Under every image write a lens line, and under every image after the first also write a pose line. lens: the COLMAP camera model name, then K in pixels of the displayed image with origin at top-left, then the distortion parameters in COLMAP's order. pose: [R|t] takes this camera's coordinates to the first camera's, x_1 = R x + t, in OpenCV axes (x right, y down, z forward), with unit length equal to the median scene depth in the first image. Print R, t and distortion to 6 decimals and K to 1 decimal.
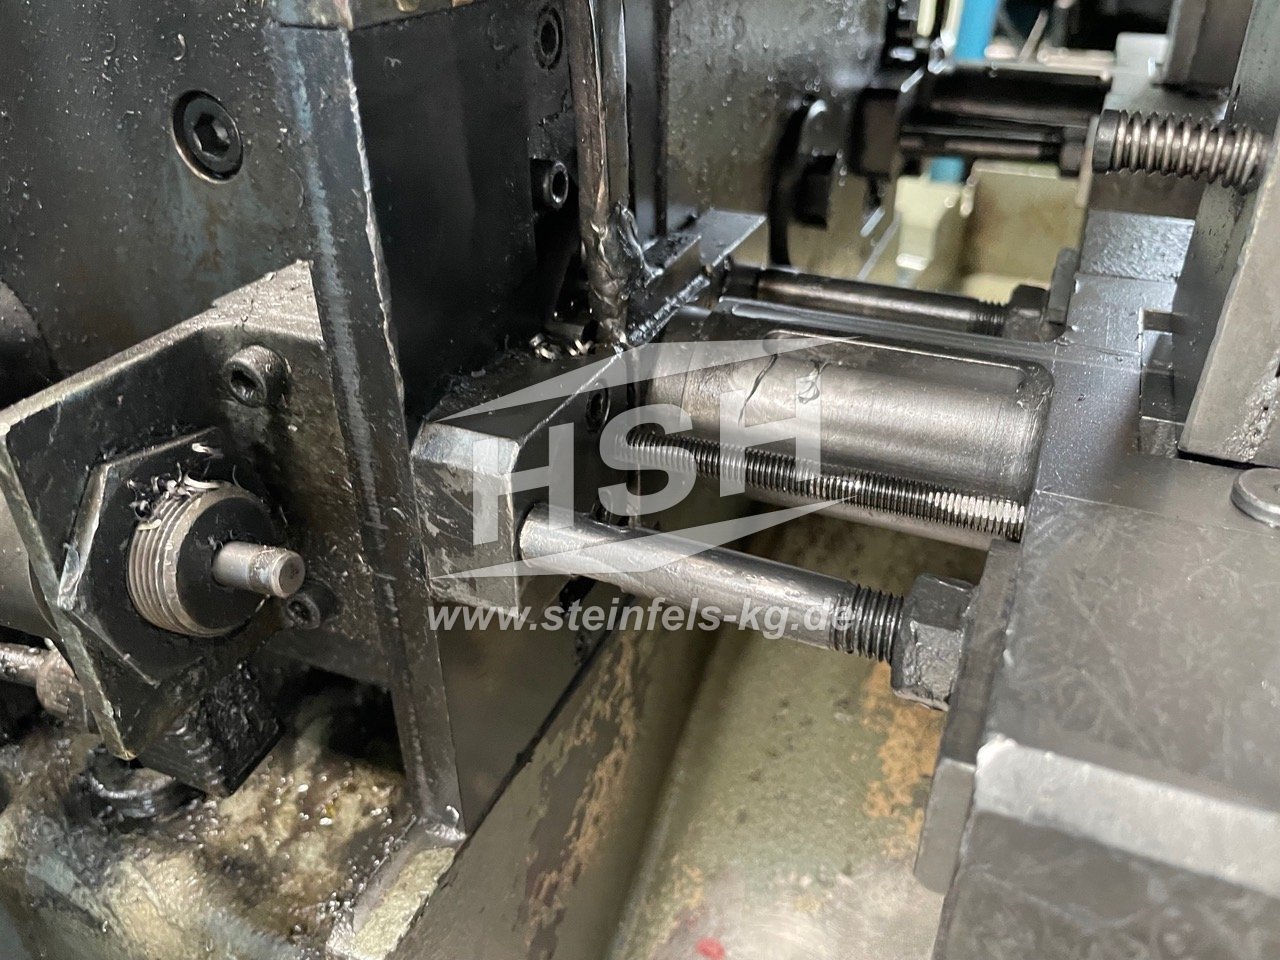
lens RADIAL K [[985.0, 0, 633.9], [0, 985.0, 483.1], [0, 0, 1]] dist [0.053088, -0.092257]
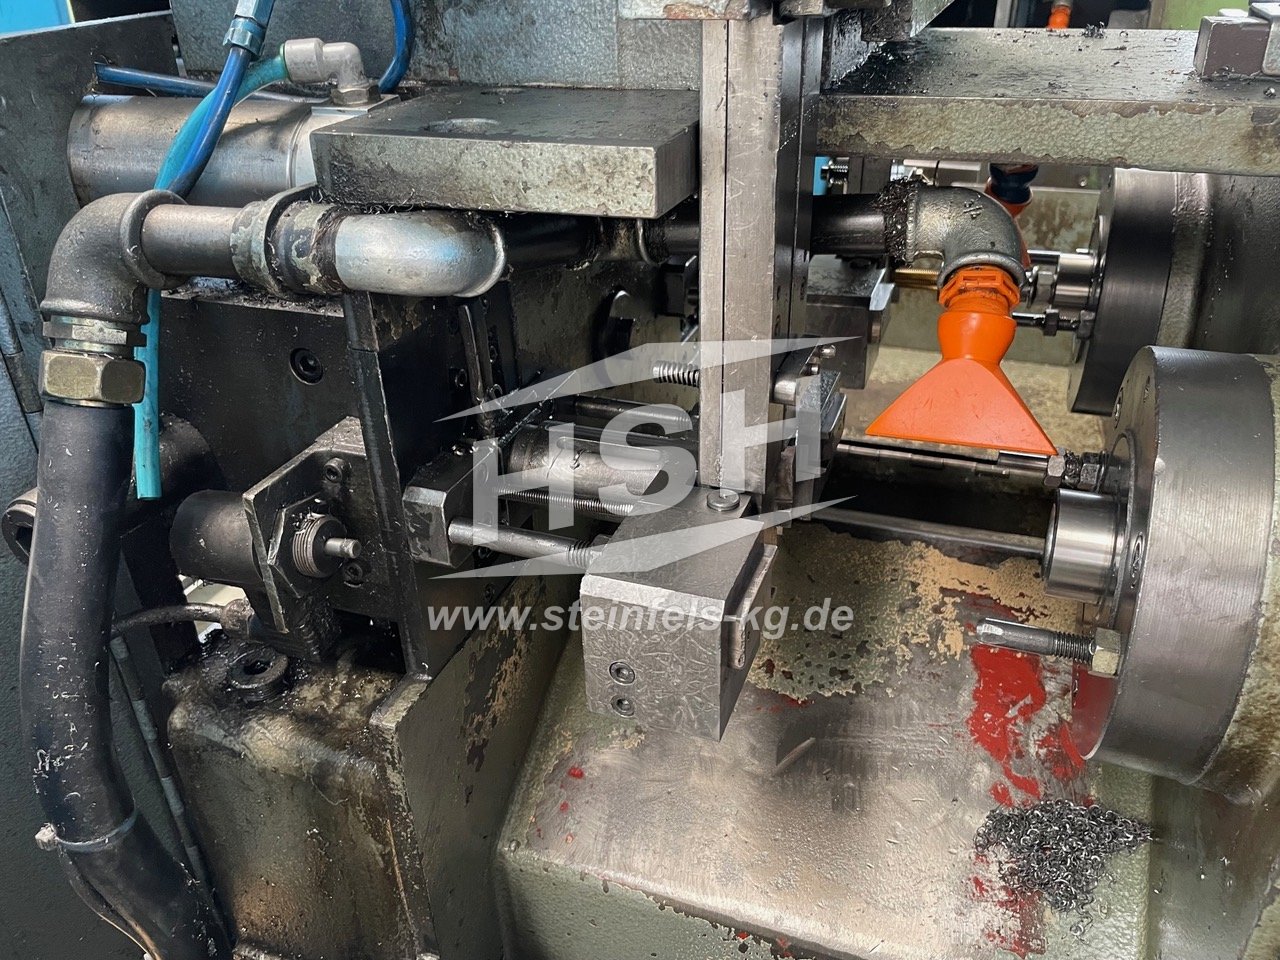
lens RADIAL K [[985.0, 0, 650.5], [0, 985.0, 475.7], [0, 0, 1]] dist [0.053088, -0.092257]
pose [[0.997582, -0.044770, 0.053166, 0.245128], [0.047287, 0.997772, -0.047072, 0.053429], [-0.050940, 0.049472, 0.997476, -1.391166]]
